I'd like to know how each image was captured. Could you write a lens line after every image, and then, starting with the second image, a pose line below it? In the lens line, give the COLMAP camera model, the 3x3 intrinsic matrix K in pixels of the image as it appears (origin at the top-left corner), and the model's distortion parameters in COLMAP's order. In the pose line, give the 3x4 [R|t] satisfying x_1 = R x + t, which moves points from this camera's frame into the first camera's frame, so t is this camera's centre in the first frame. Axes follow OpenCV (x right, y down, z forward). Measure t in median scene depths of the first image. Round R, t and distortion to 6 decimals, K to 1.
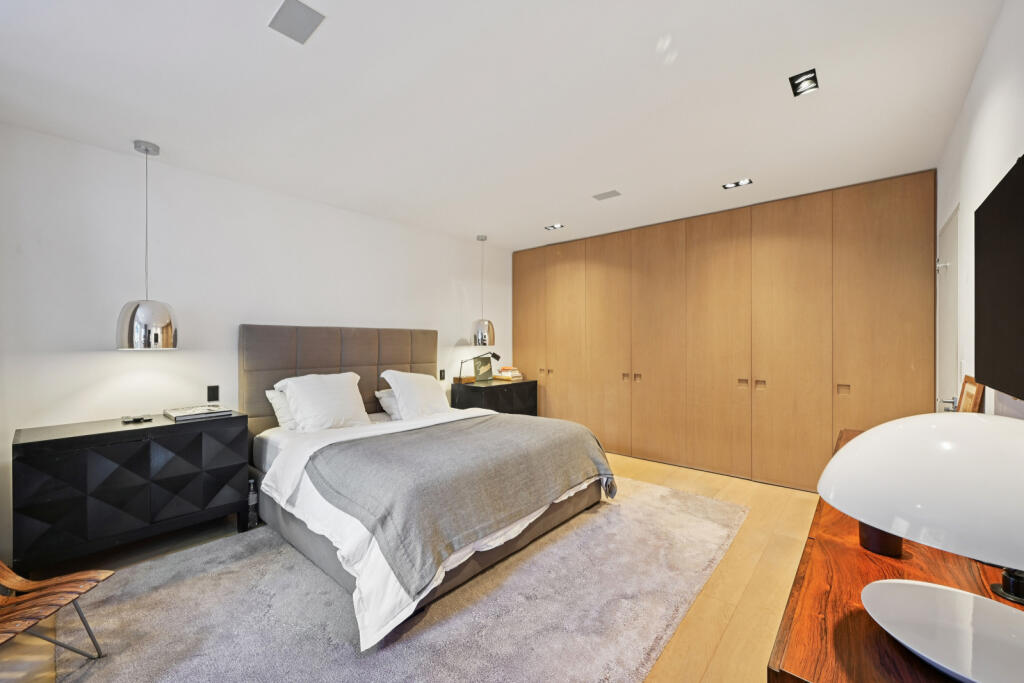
lens RADIAL K [[404.7, 0, 517.3], [0, 404.7, 343.1], [0, 0, 1]] dist [0.002205, -0.000040]
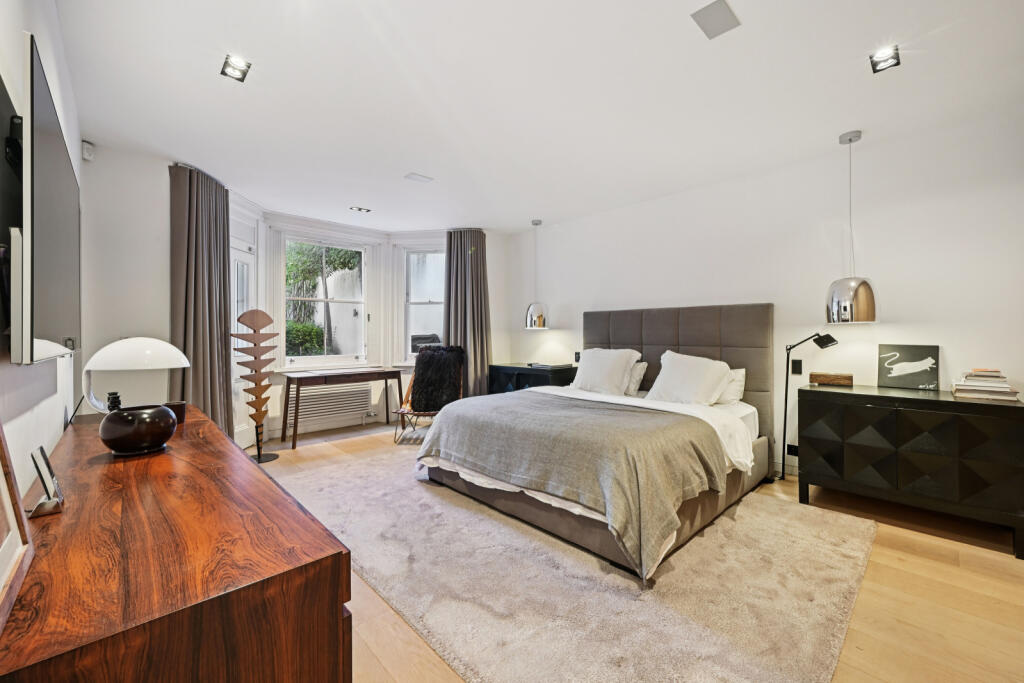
lens RADIAL K [[404.7, 0, 517.5], [0, 404.7, 334.9], [0, 0, 1]] dist [0.002205, -0.000040]
pose [[-0.085068, 0.001400, -0.996374, 0.890250], [-0.002661, 0.999995, 0.001632, 0.039006], [0.996372, 0.002790, -0.085064, 0.953492]]
